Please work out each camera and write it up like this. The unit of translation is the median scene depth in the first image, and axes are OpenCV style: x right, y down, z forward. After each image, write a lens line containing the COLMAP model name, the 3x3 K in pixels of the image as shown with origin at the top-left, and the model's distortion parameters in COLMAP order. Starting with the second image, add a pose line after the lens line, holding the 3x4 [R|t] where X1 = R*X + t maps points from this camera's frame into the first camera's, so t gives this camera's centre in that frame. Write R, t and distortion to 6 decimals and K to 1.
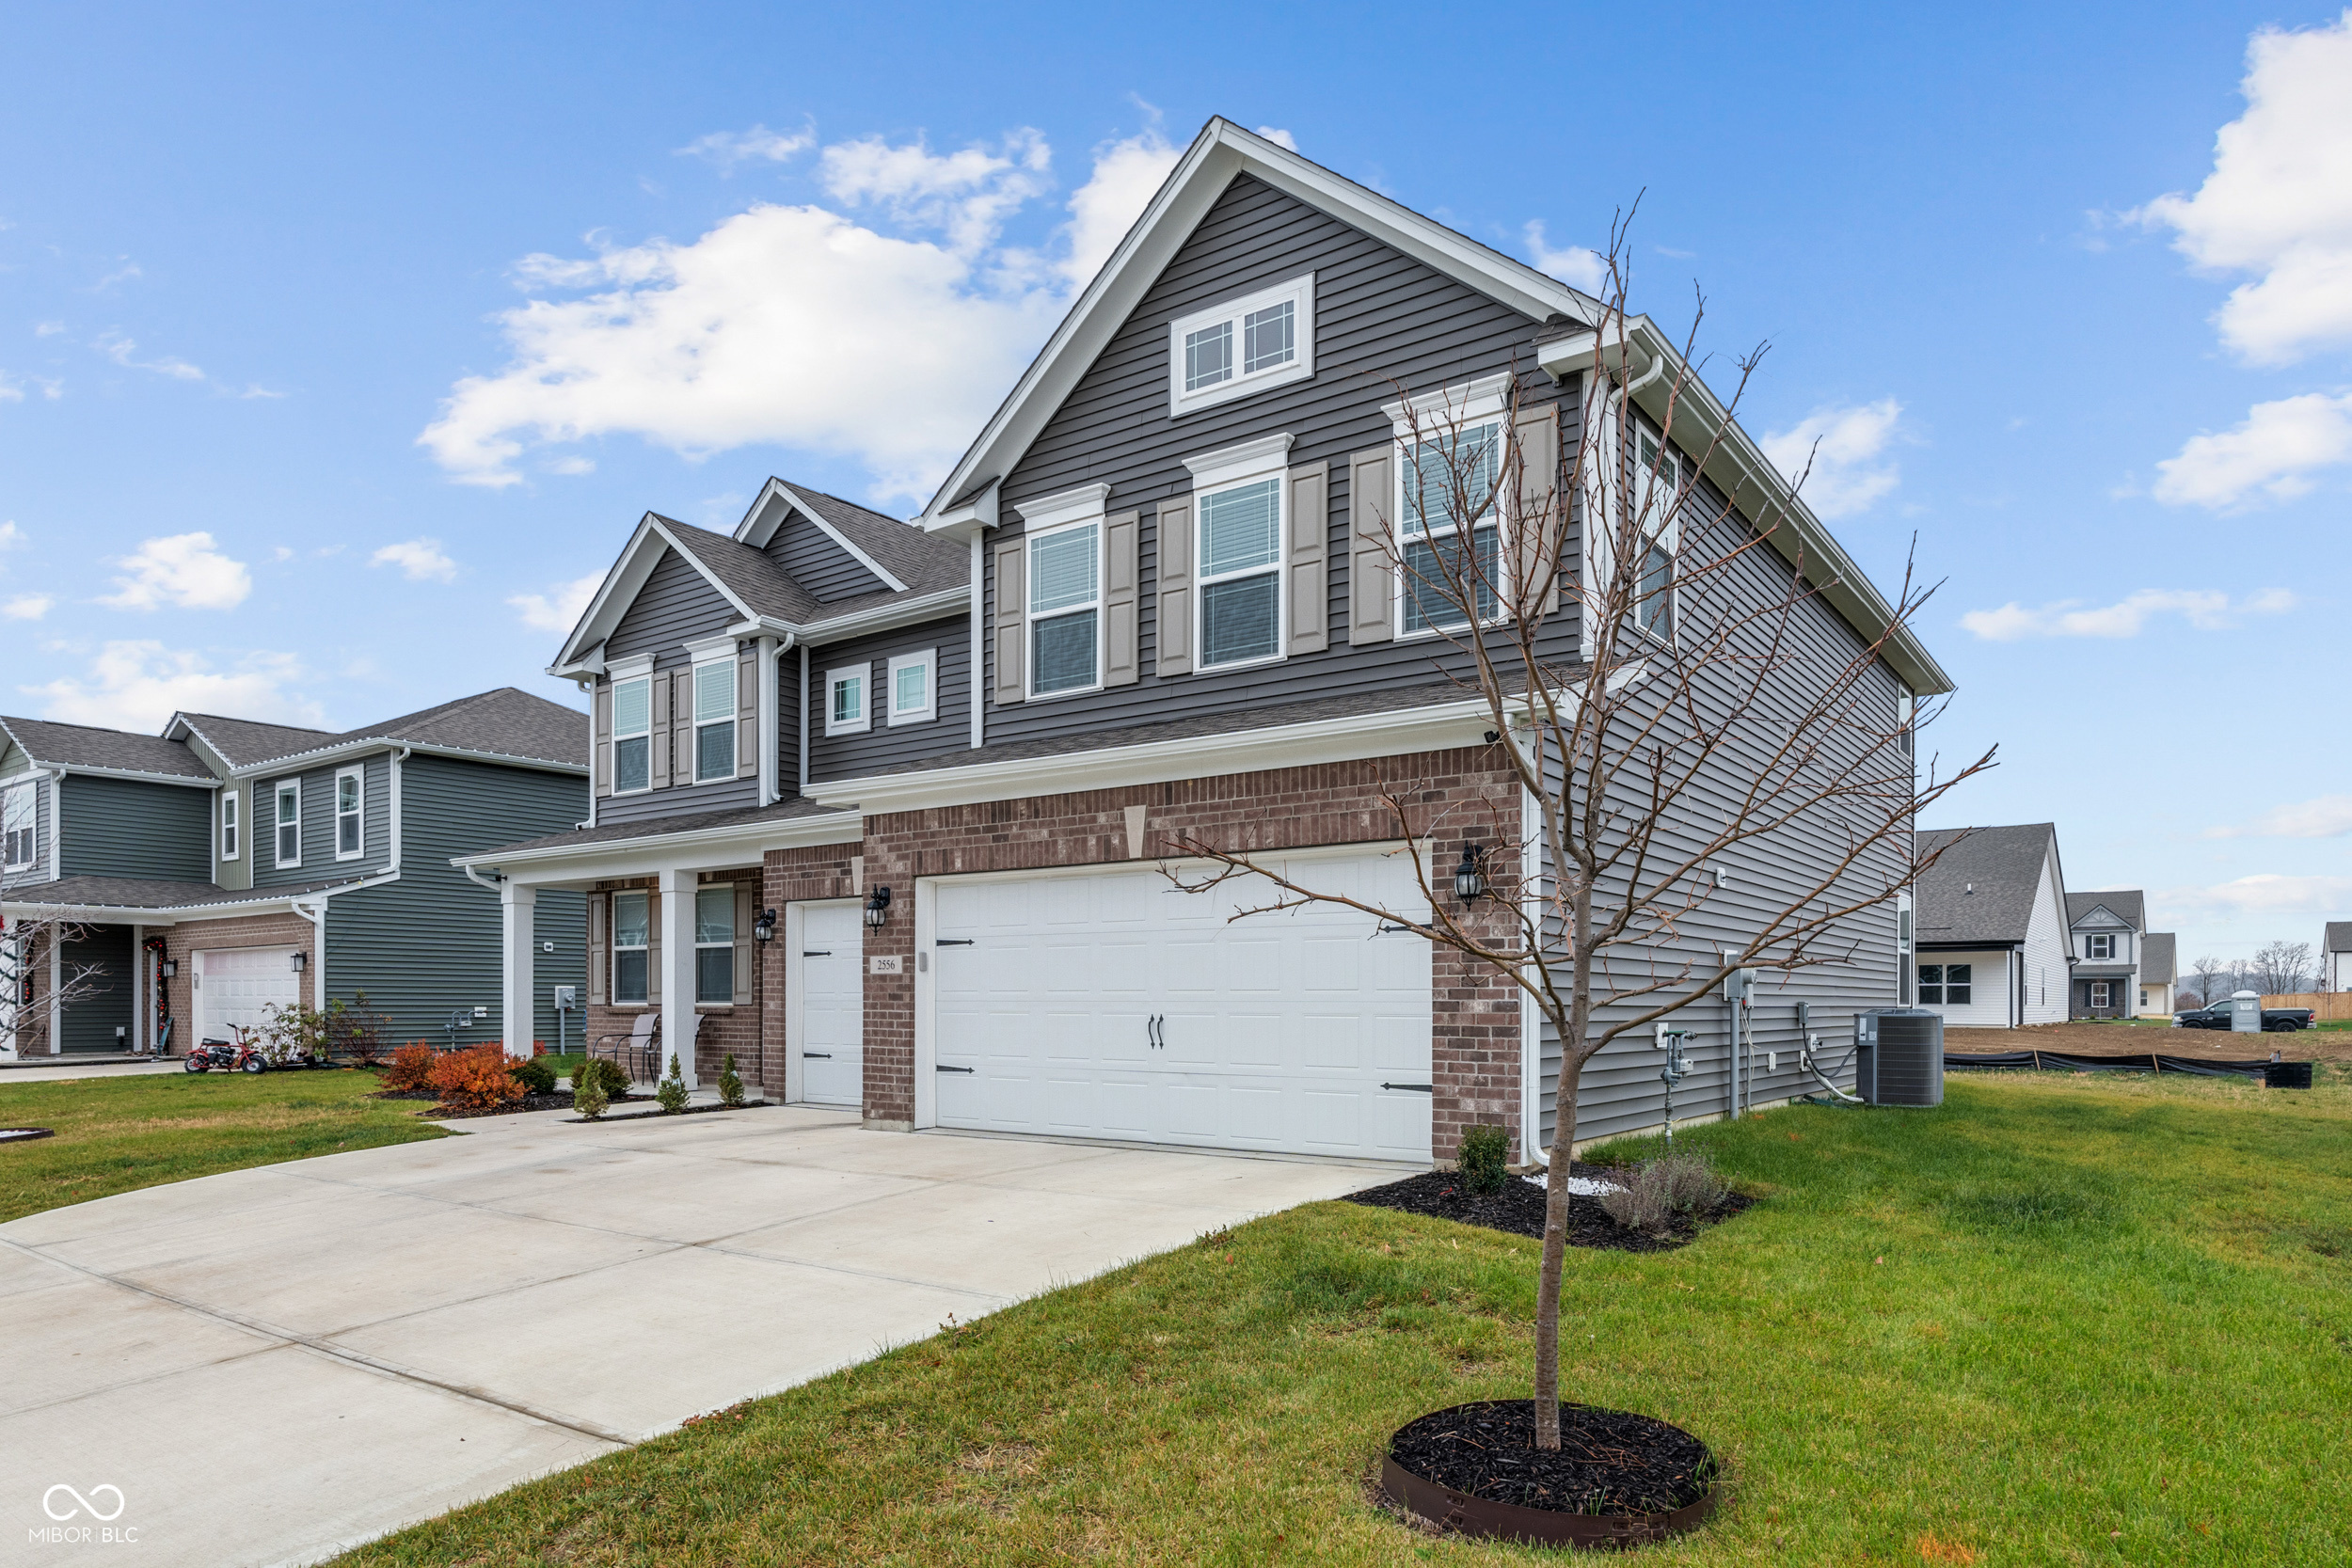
lens RADIAL K [[1421.7, 0, 1255.9], [0, 1421.7, 1002.6], [0, 0, 1]] dist [0.000225, 0.002440]
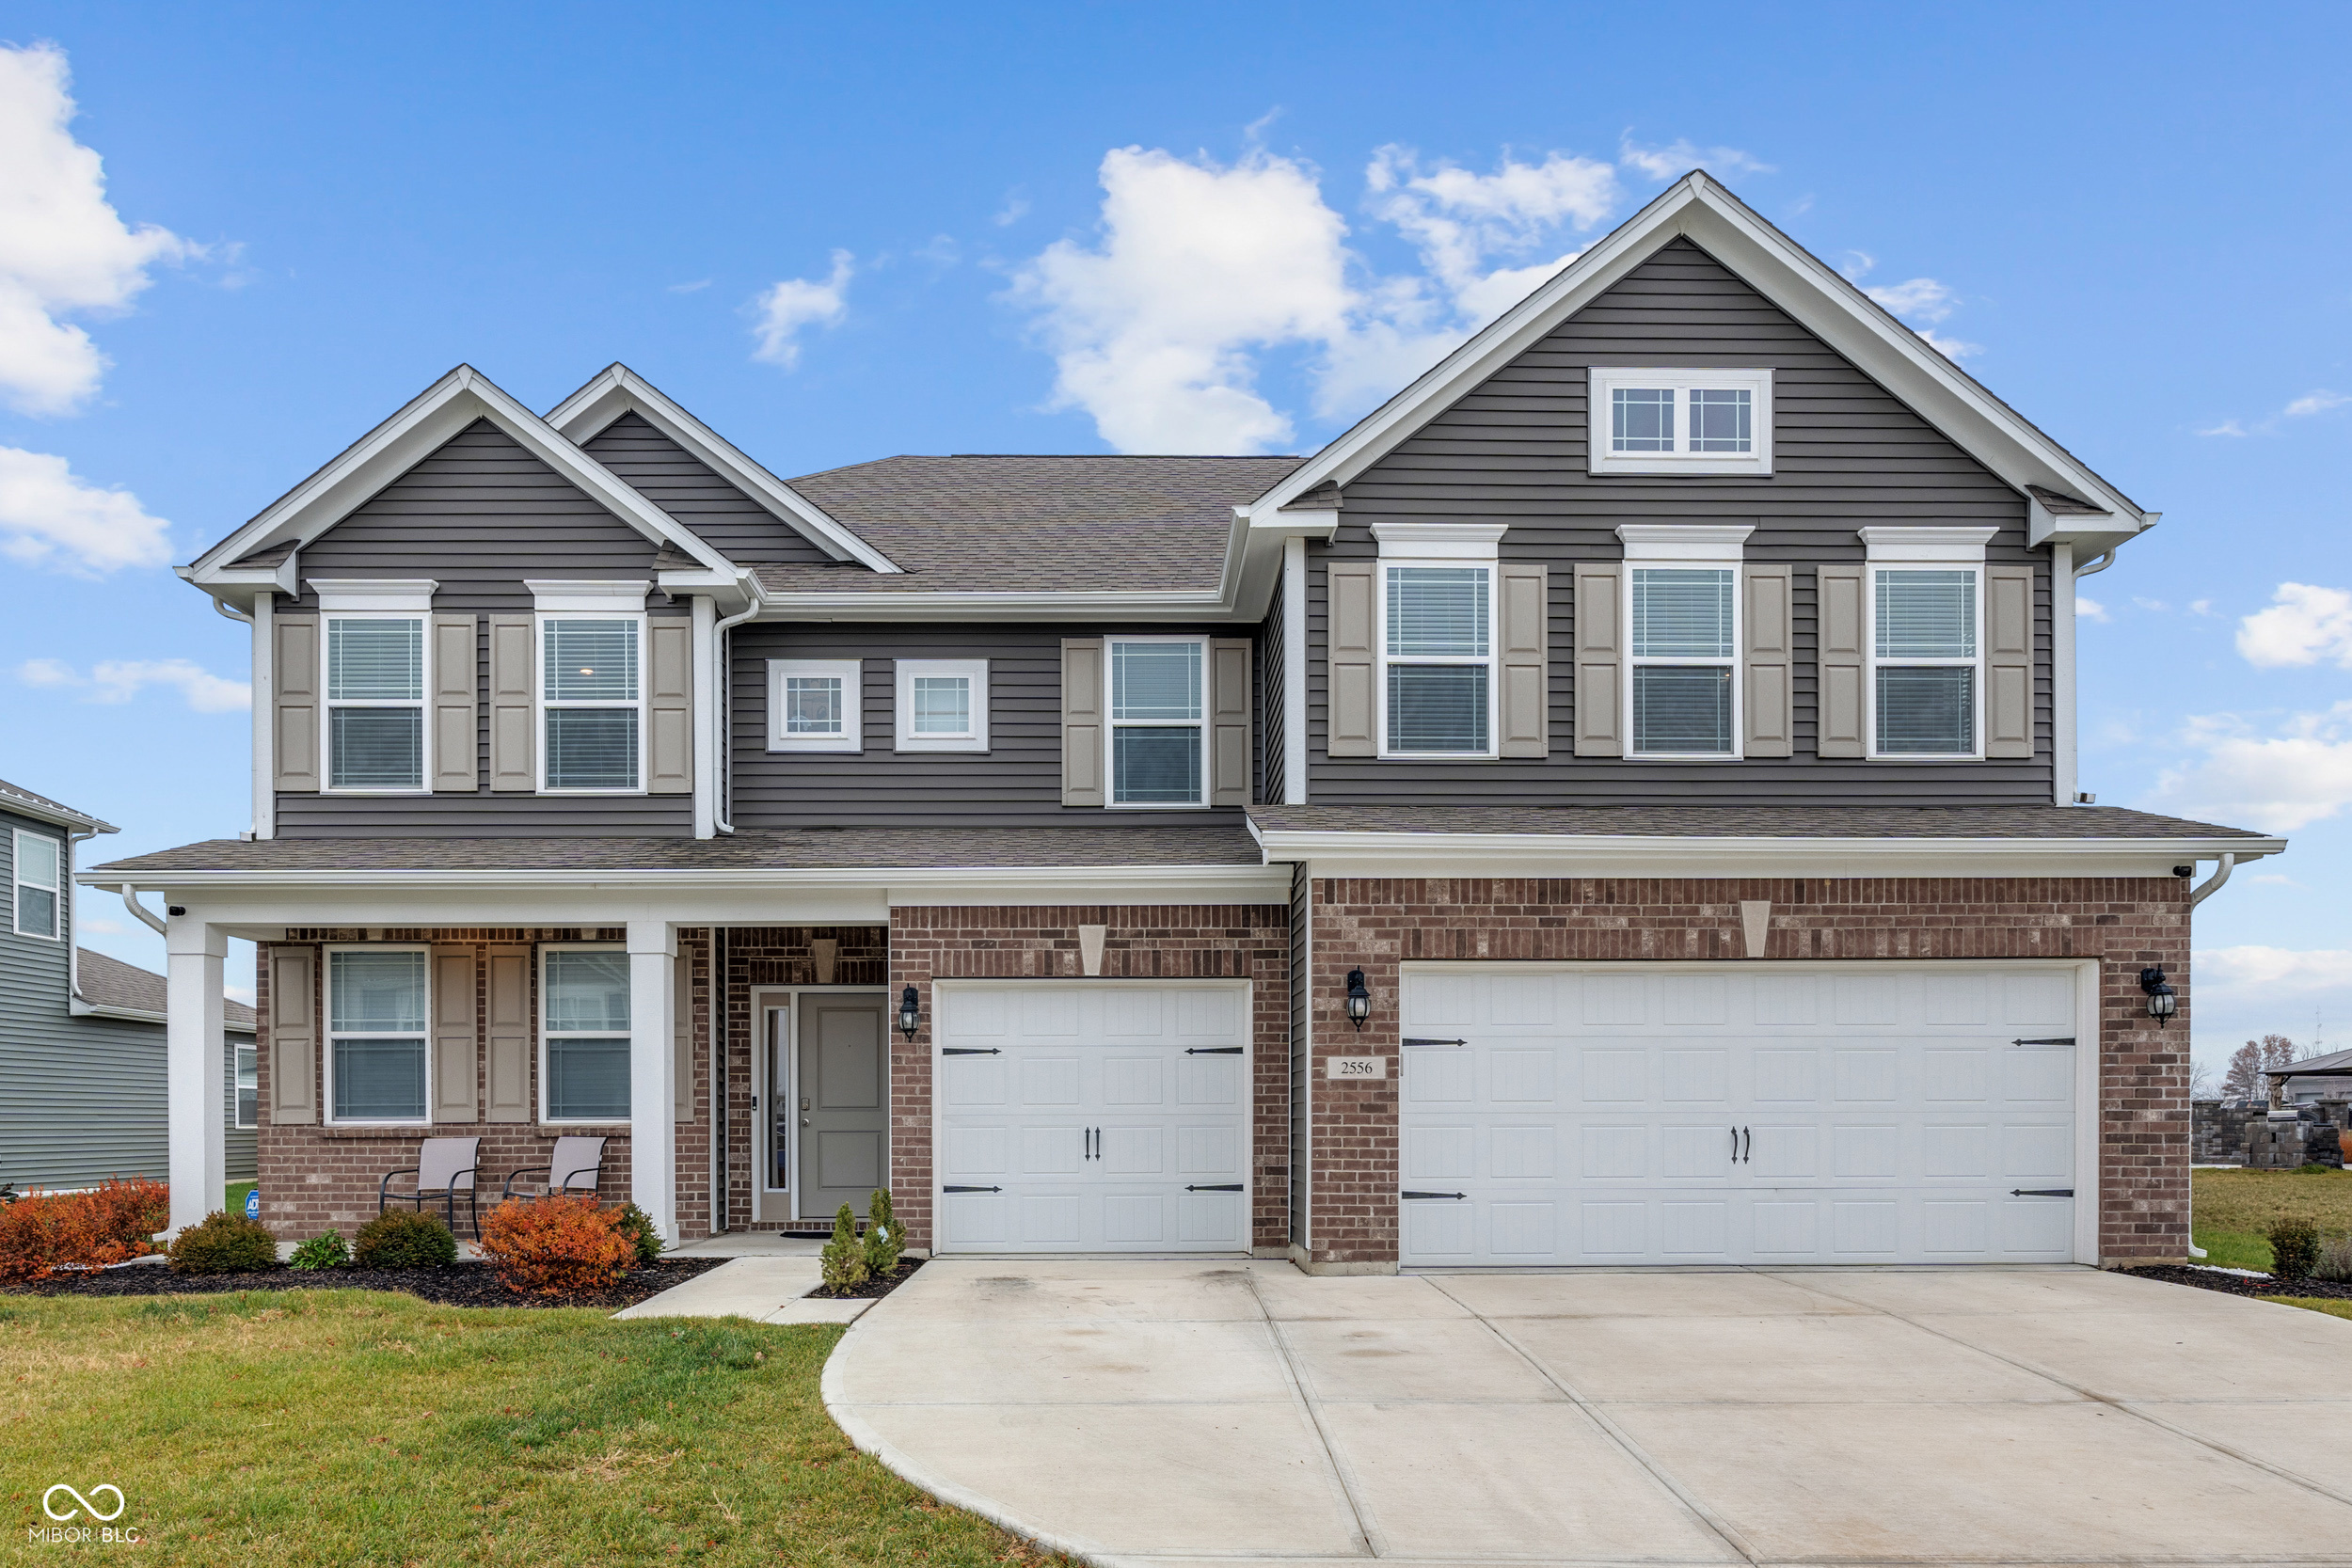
lens RADIAL K [[1503.9, 0, 1157.8], [0, 1503.9, 1134.1], [0, 0, 1]] dist [-0.007110, 0.002127]
pose [[0.809332, -0.007503, 0.587304, -0.859602], [0.004141, 0.999966, 0.007069, 0.004193], [-0.587337, -0.003289, 0.809336, 0.386381]]
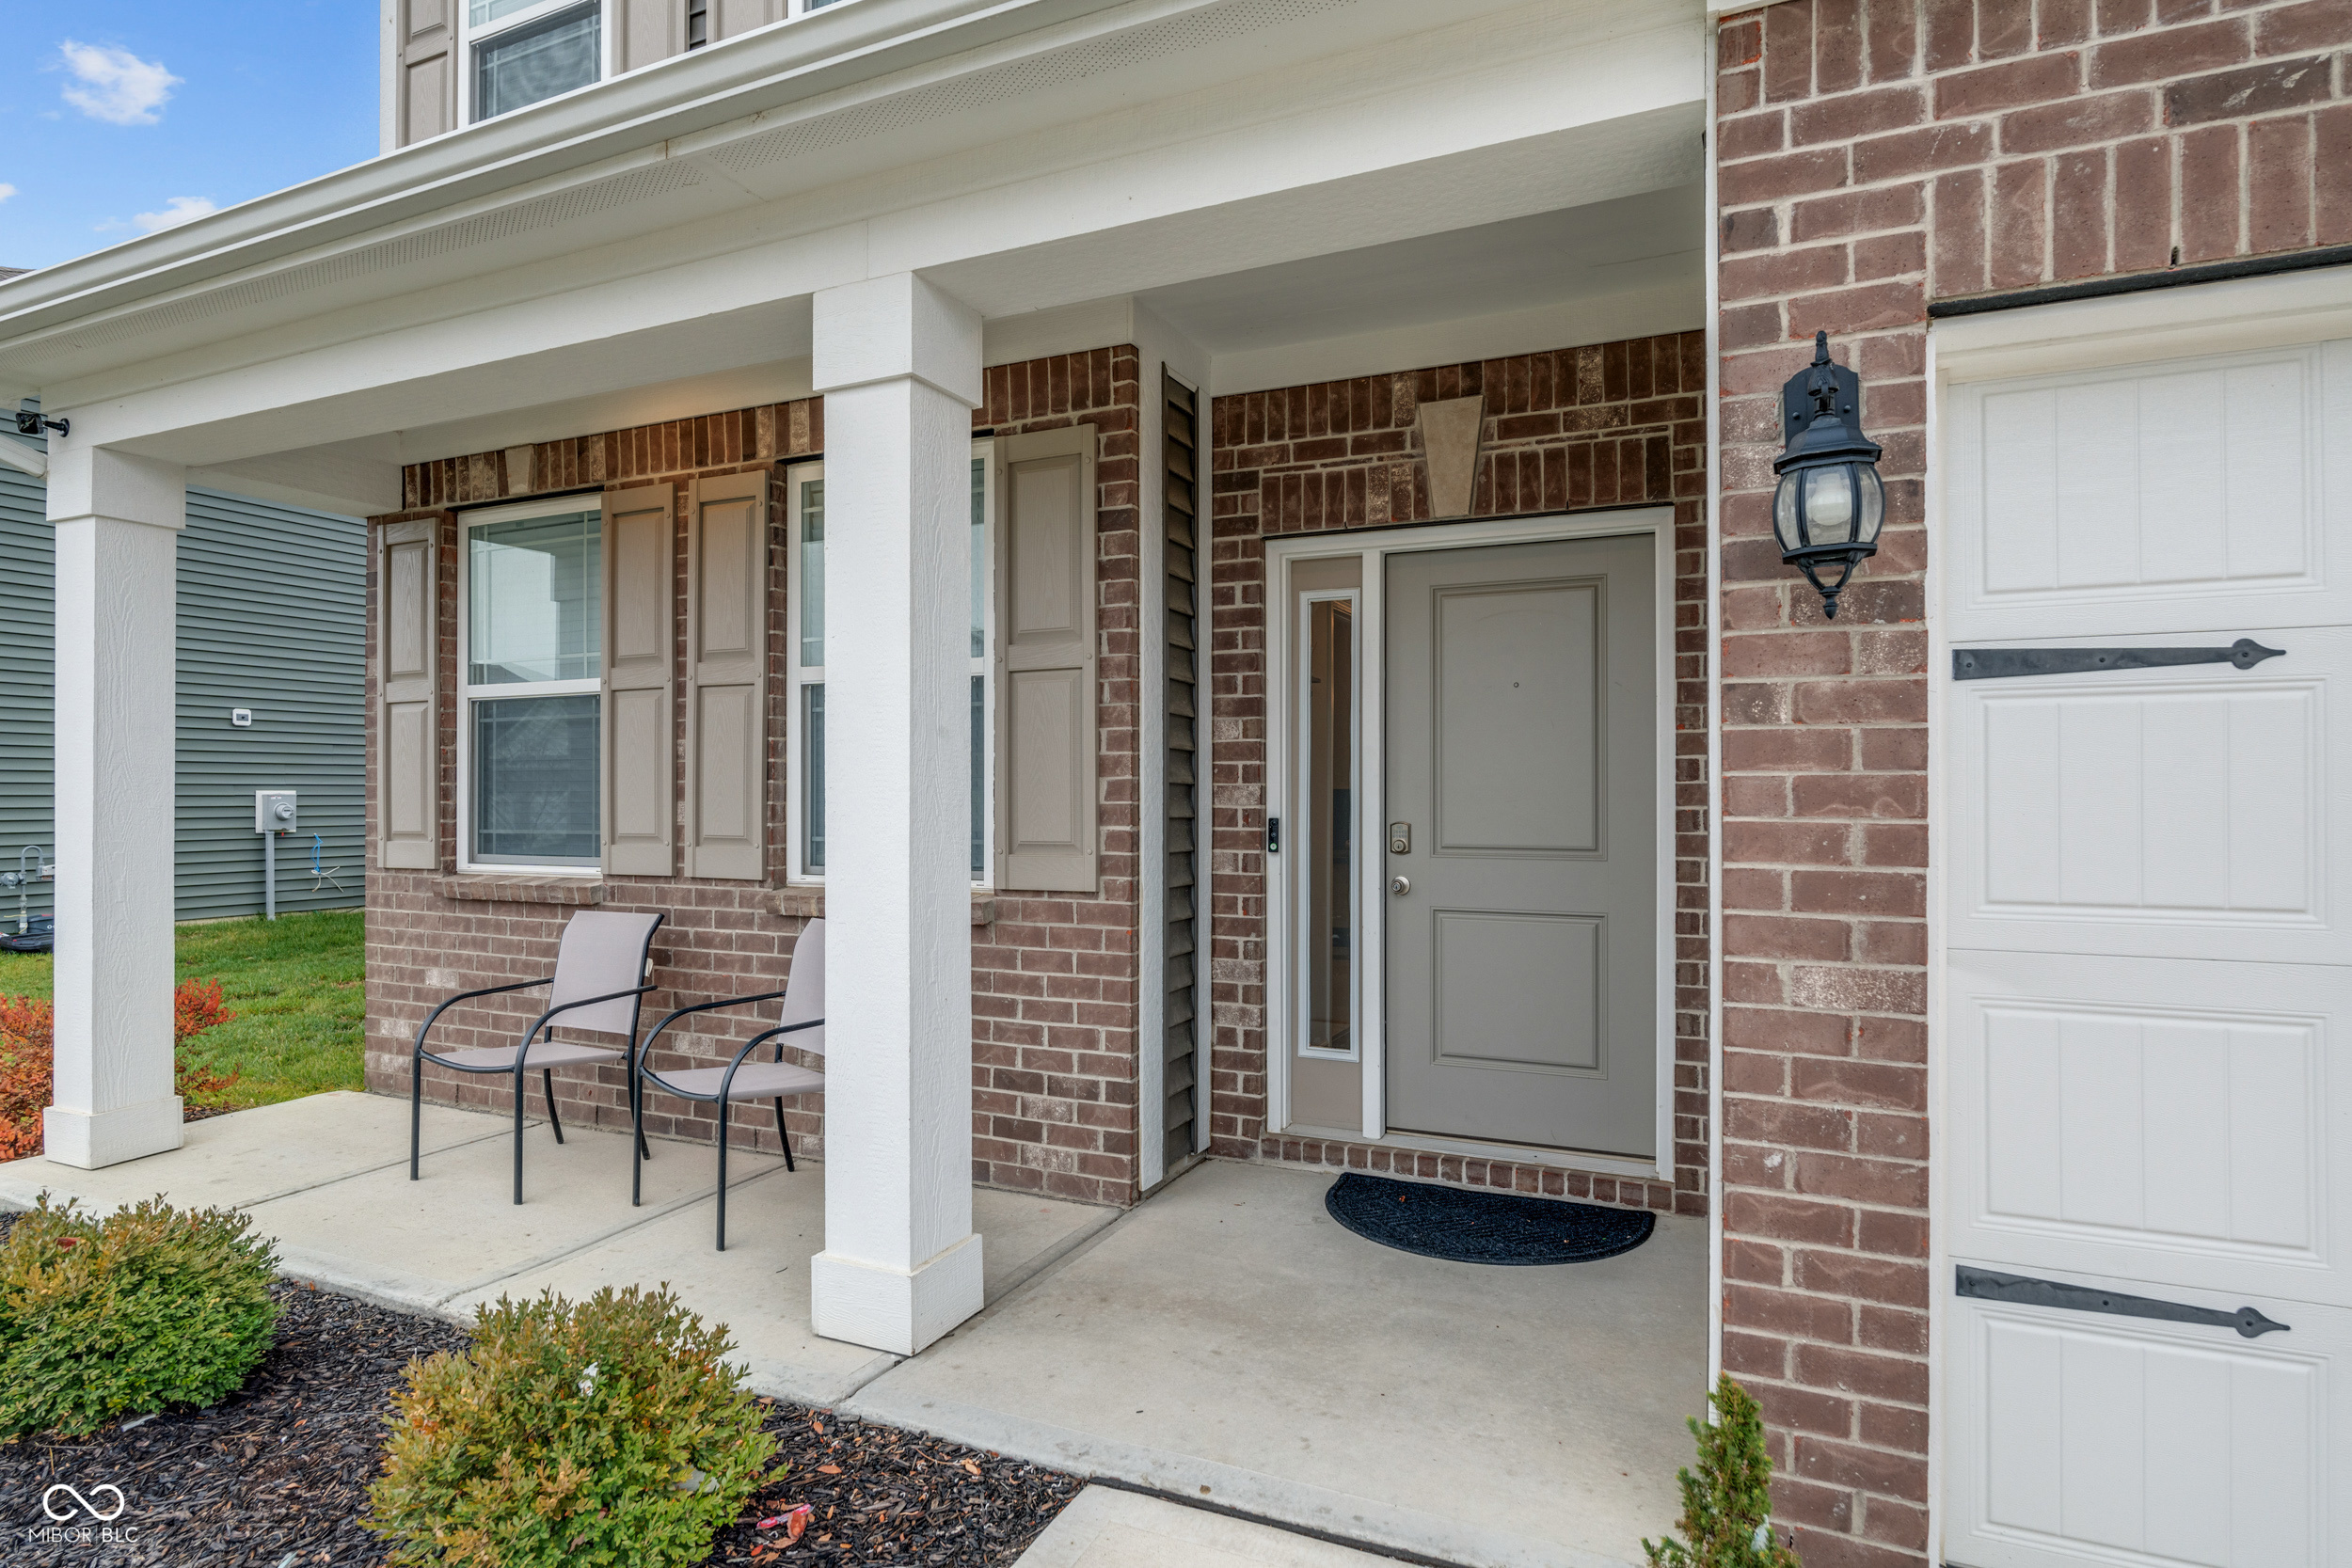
lens RADIAL K [[1262.9, 0, 1171.9], [0, 1262.9, 782.9], [0, 0, 1]] dist [-0.000160, 0.000135]
pose [[0.985292, -0.000312, 0.170877, -0.542524], [0.001511, 0.999975, -0.006886, -0.024724], [-0.170871, 0.007042, 0.985268, 1.096150]]
